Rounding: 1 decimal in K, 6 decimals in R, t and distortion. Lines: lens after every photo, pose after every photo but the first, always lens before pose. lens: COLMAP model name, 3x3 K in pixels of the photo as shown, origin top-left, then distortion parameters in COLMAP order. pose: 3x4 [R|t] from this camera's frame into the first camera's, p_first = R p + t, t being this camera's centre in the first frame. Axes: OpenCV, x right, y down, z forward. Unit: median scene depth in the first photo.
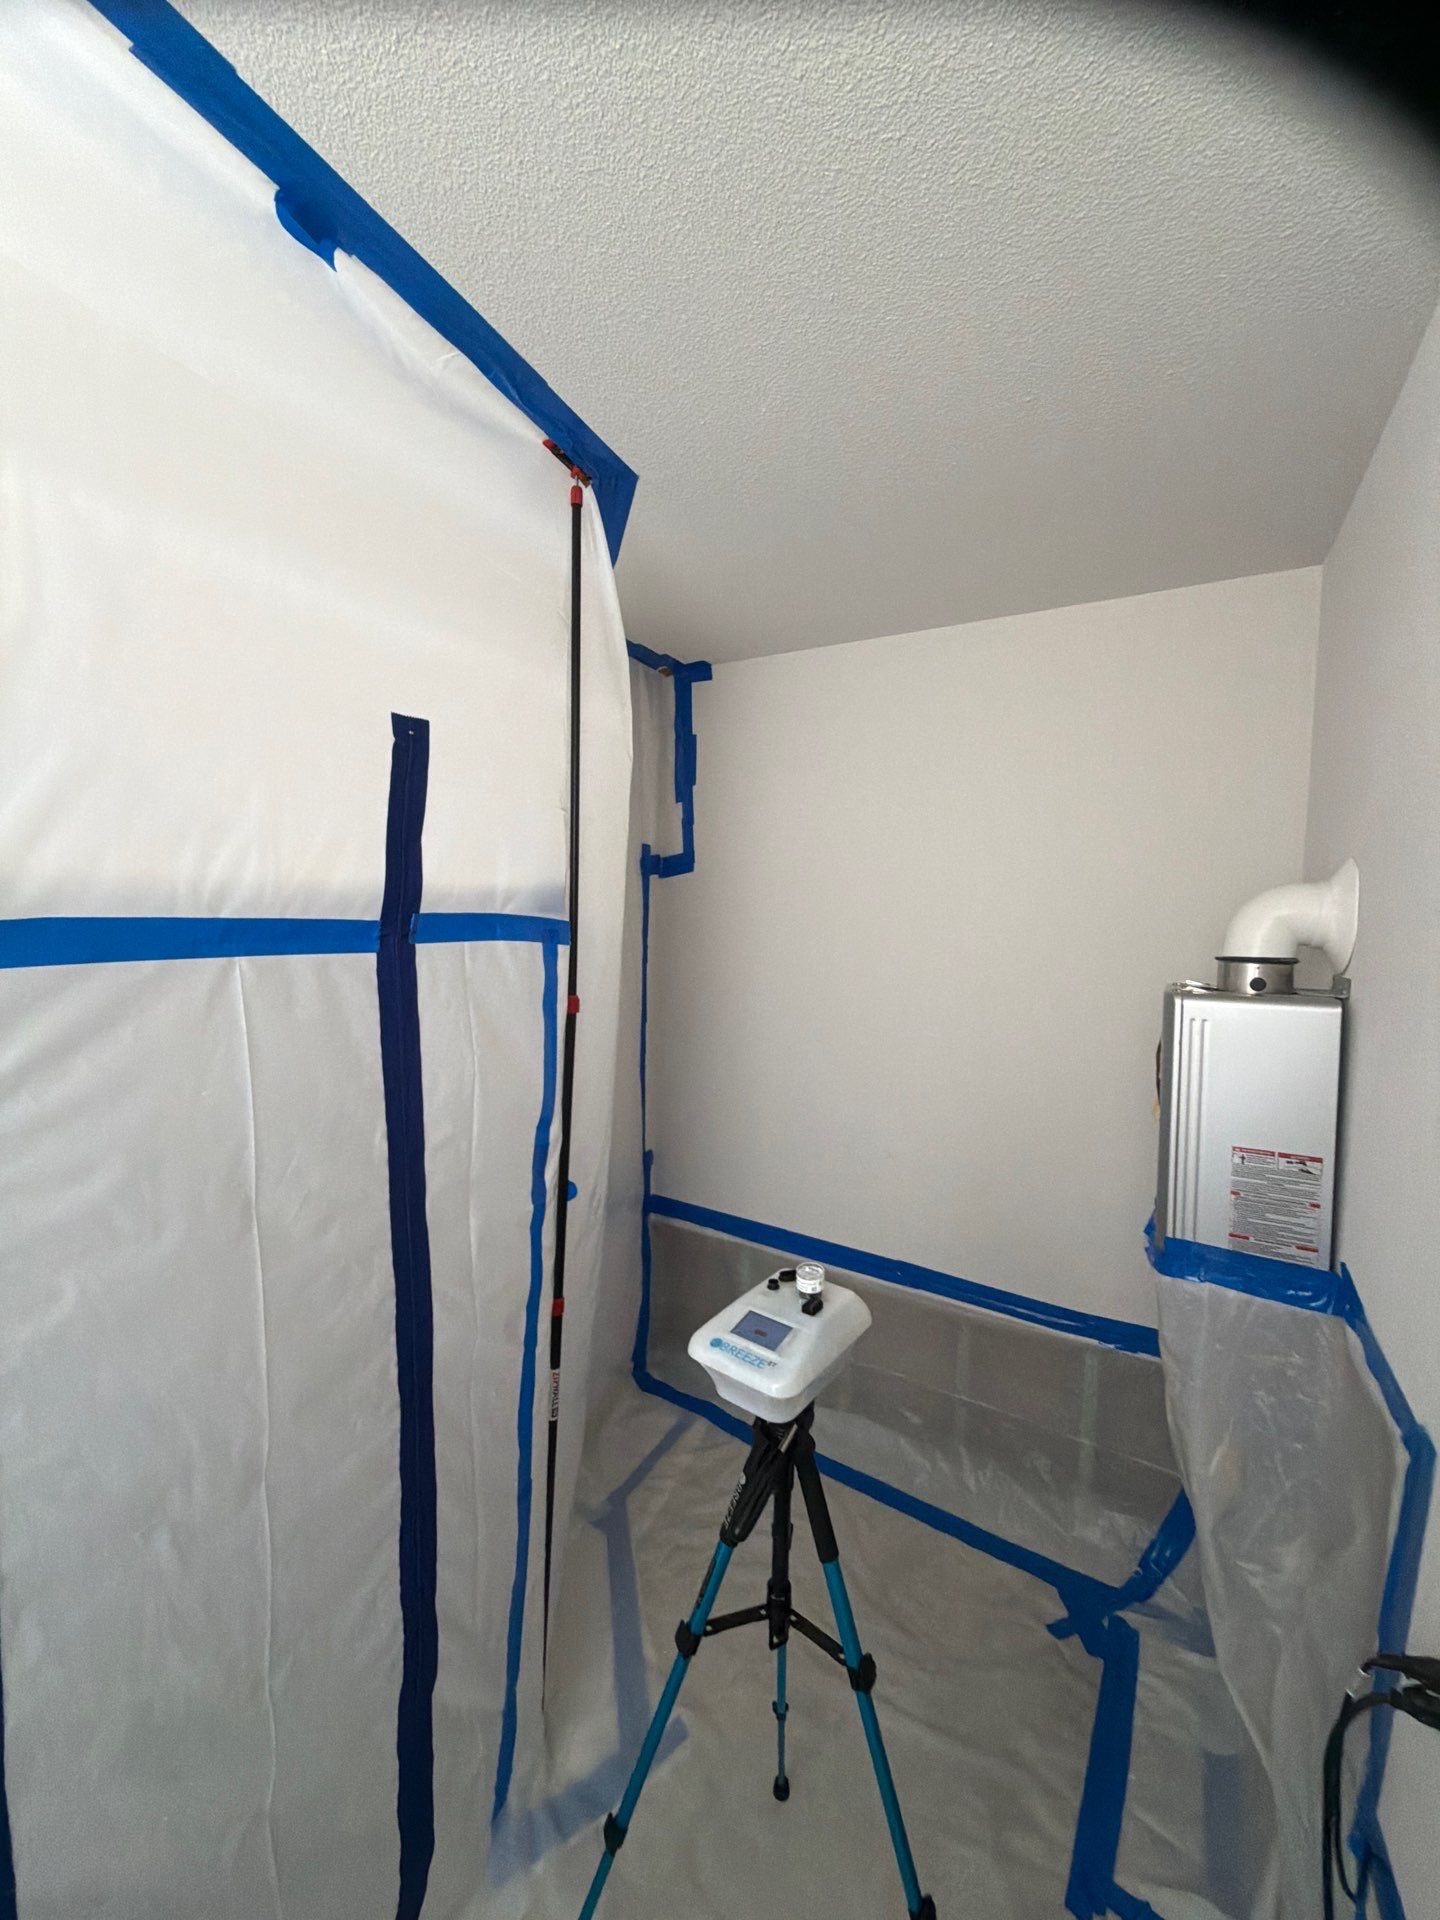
lens RADIAL K [[769.9, 0, 719.0], [0, 769.9, 960.1], [0, 0, 1]] dist [0.000953, -0.000474]
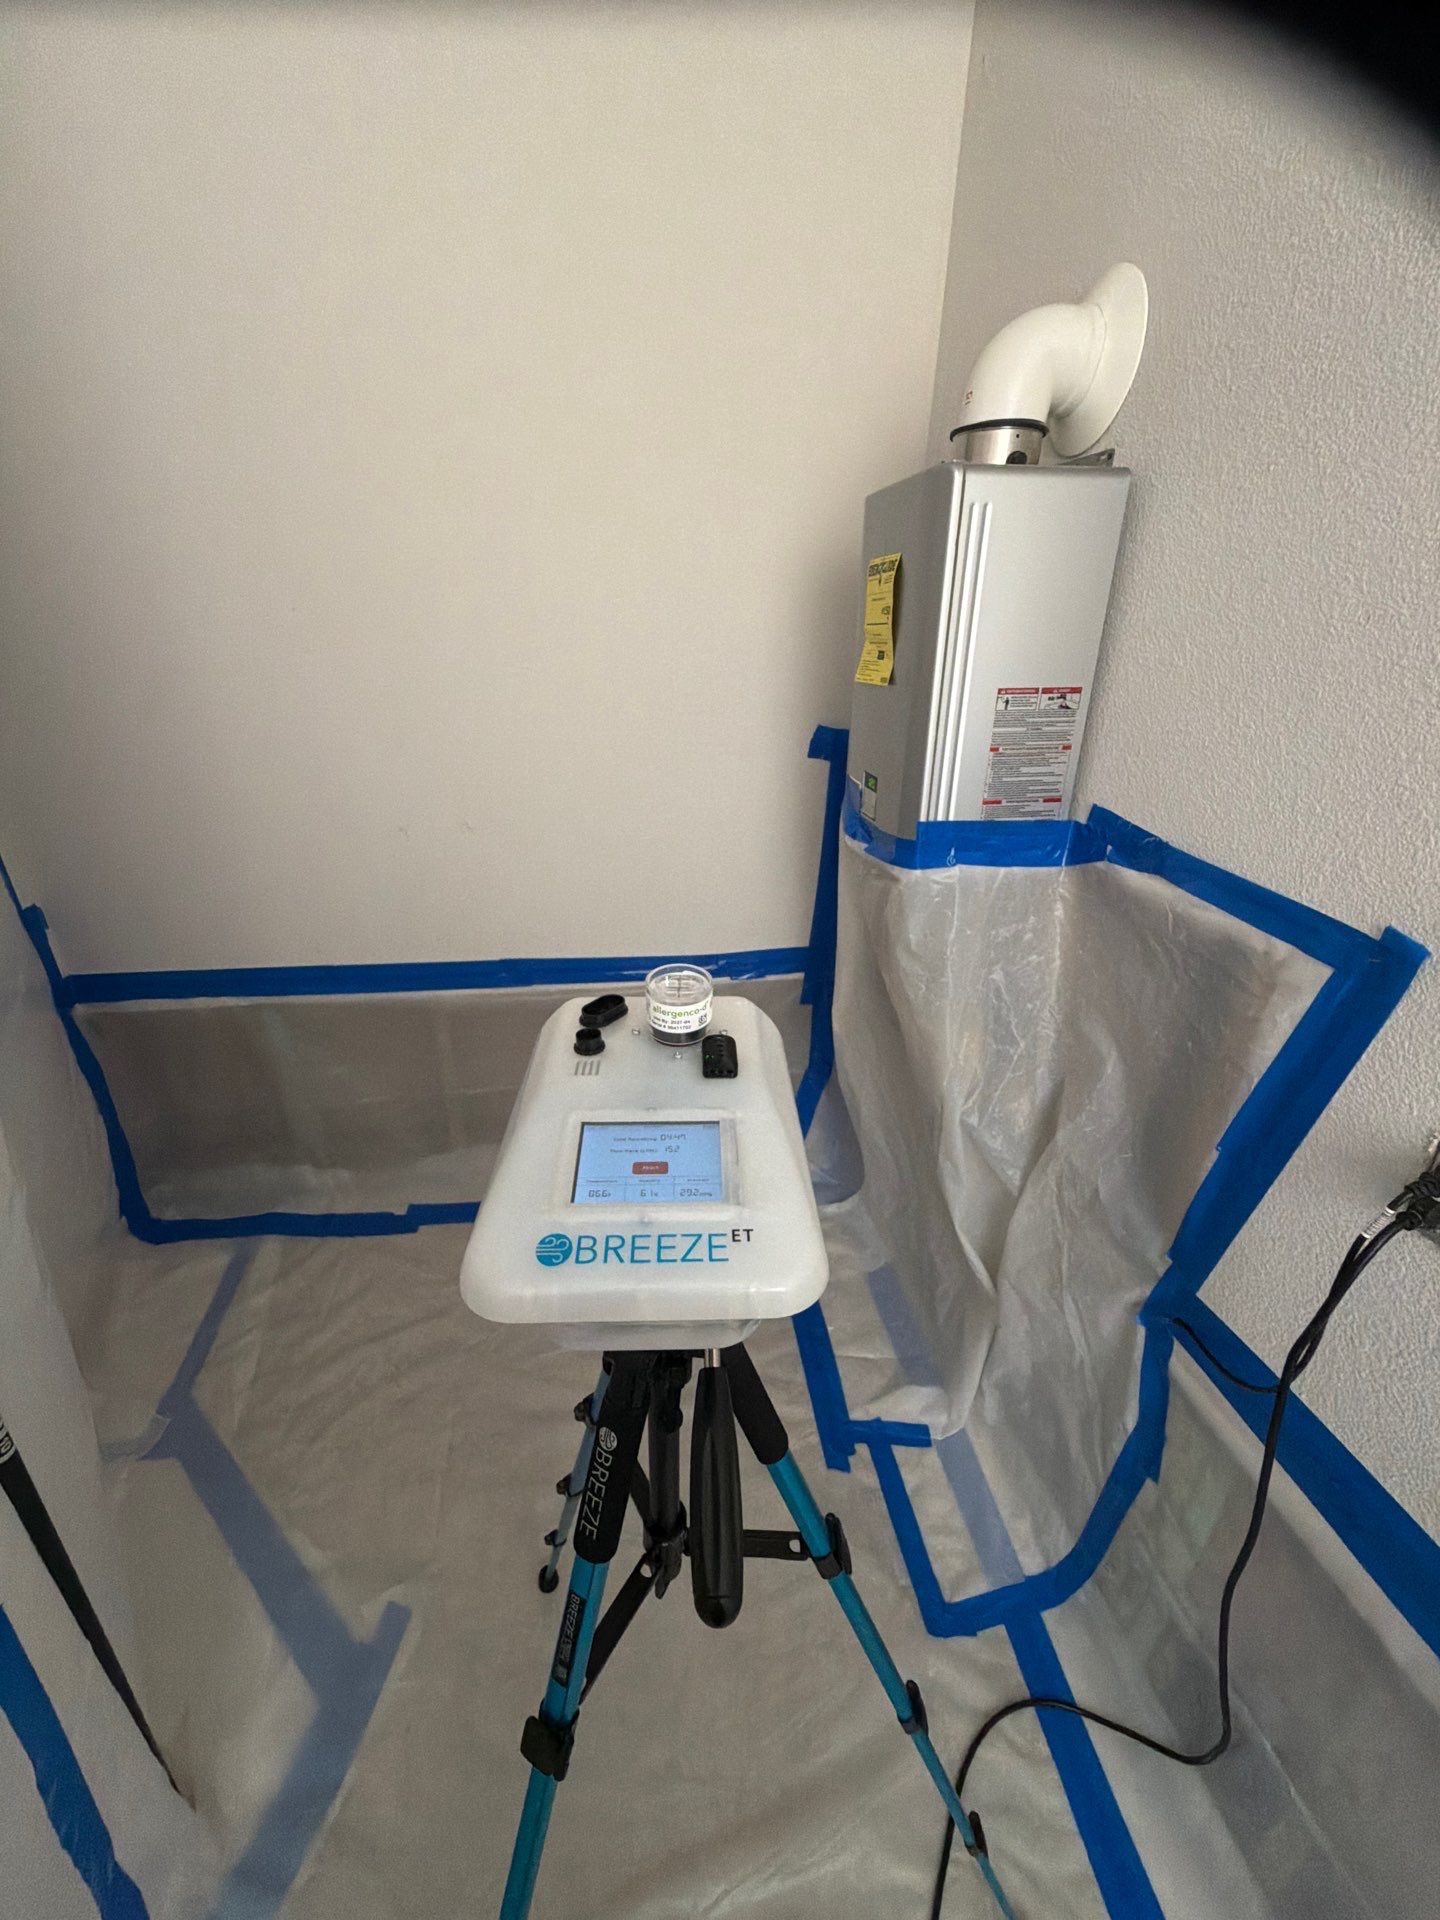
lens RADIAL K [[769.9, 0, 720.7], [0, 769.9, 957.7], [0, 0, 1]] dist [0.000953, -0.000474]
pose [[0.768849, -0.275638, 0.576971, -0.077305], [0.043188, 0.922644, 0.383226, 0.177667], [-0.637971, -0.269724, 0.721278, 0.528101]]
